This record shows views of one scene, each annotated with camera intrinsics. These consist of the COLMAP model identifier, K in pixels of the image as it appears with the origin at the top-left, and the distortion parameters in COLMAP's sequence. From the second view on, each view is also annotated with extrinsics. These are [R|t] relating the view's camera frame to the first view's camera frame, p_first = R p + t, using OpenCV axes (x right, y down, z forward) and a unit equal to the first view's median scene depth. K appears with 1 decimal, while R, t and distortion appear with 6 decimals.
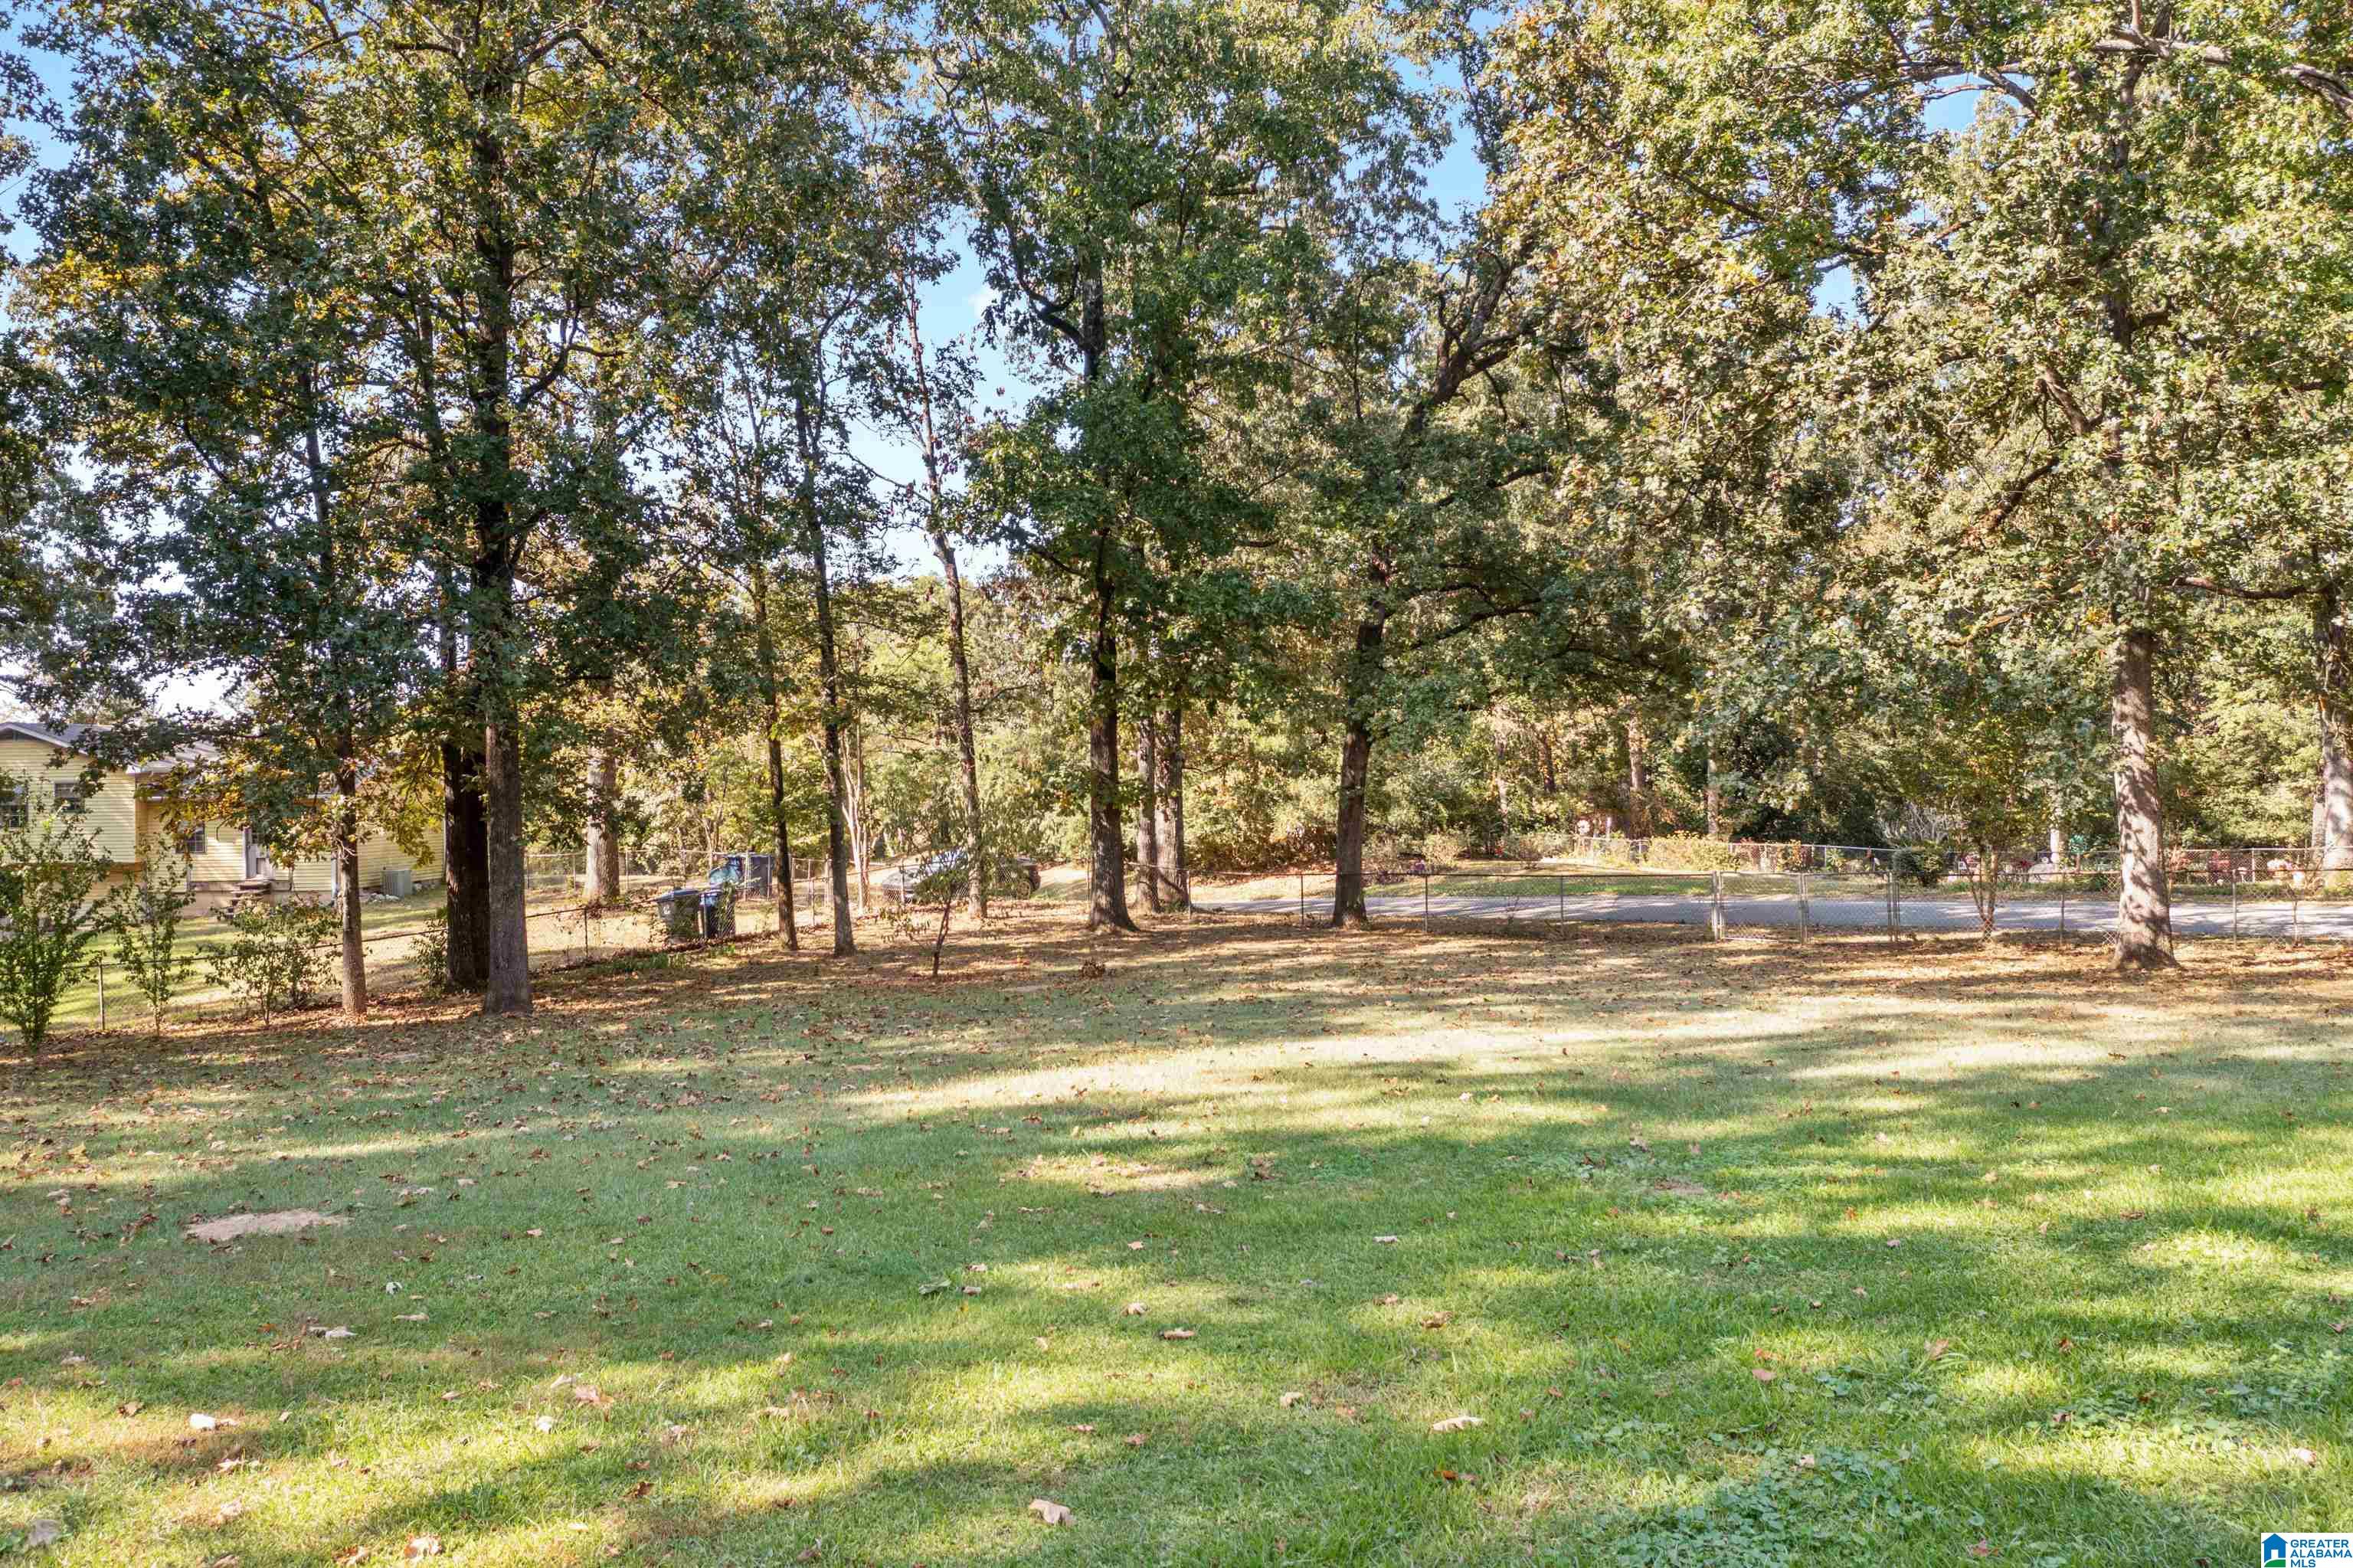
lens RADIAL K [[1912.1, 0, 1175.5], [0, 1912.1, 785.7], [0, 0, 1]] dist [-0.029893, 0.006907]
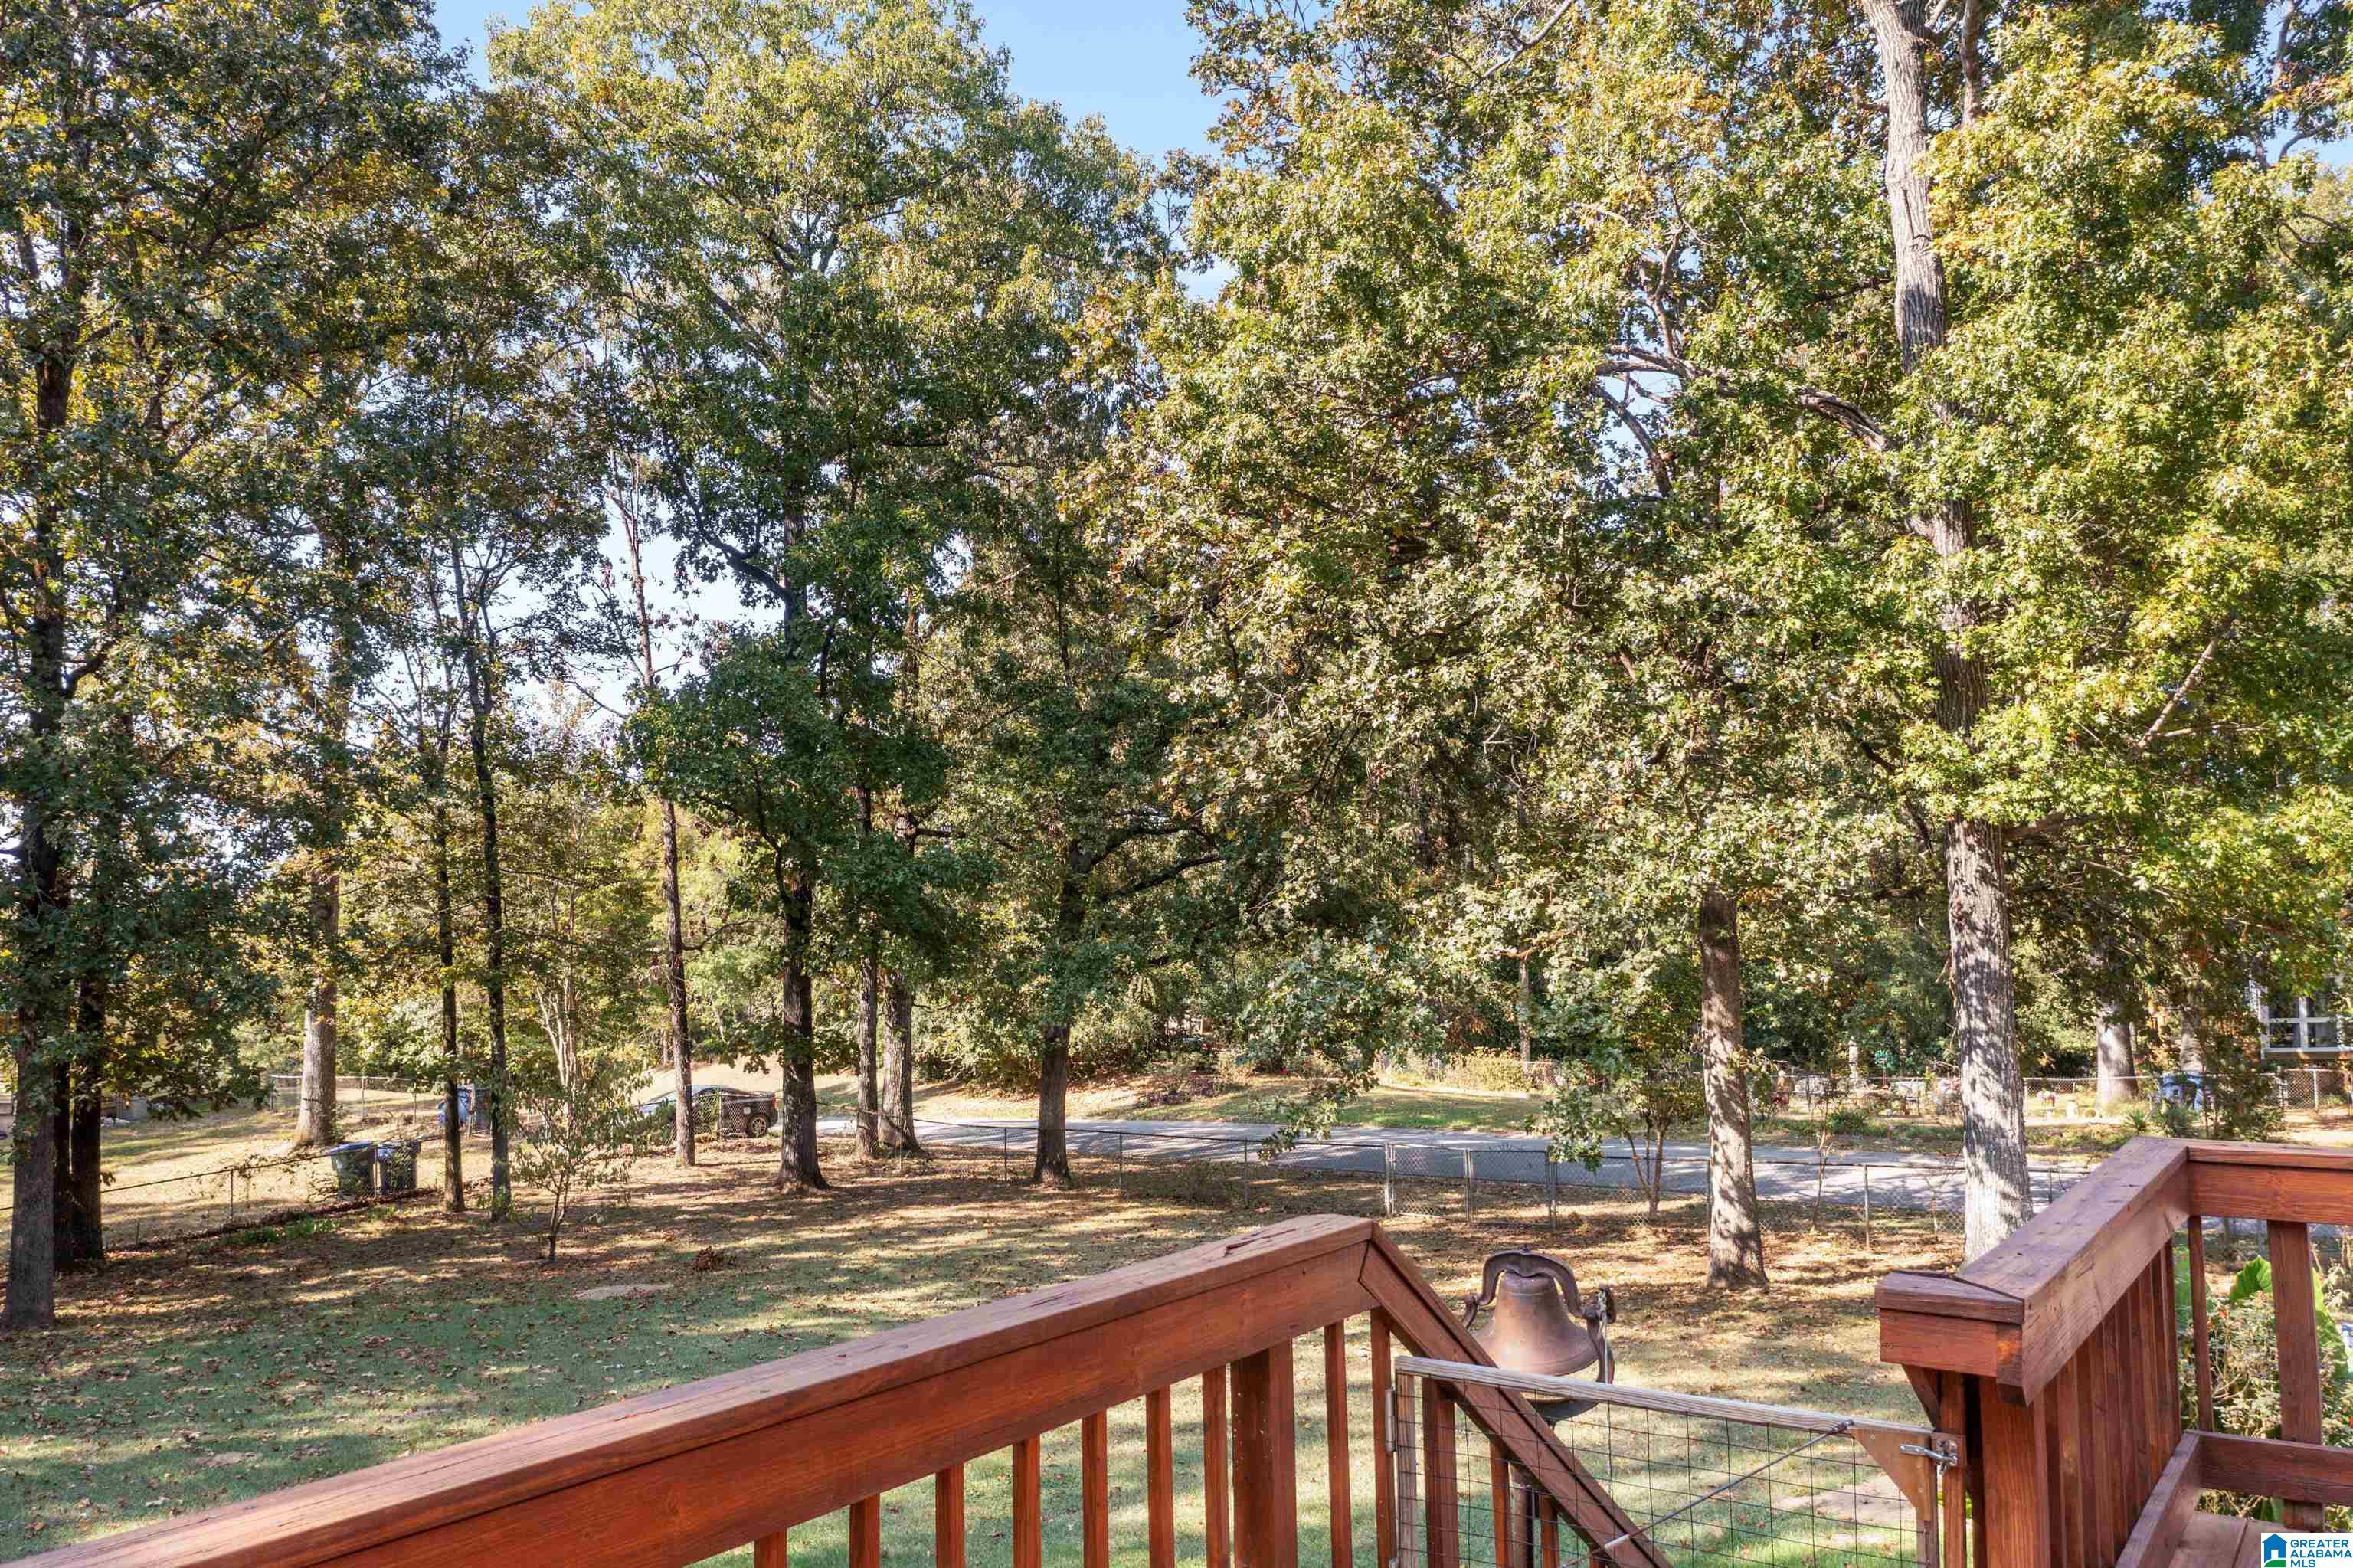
lens RADIAL K [[1912.1, 0, 1177.2], [0, 1912.1, 779.6], [0, 0, 1]] dist [-0.029893, 0.006907]
pose [[0.999052, 0.009564, 0.042471, 0.182705], [-0.005816, 0.996145, -0.087526, -0.074331], [-0.043144, 0.087196, 0.995256, 0.022984]]
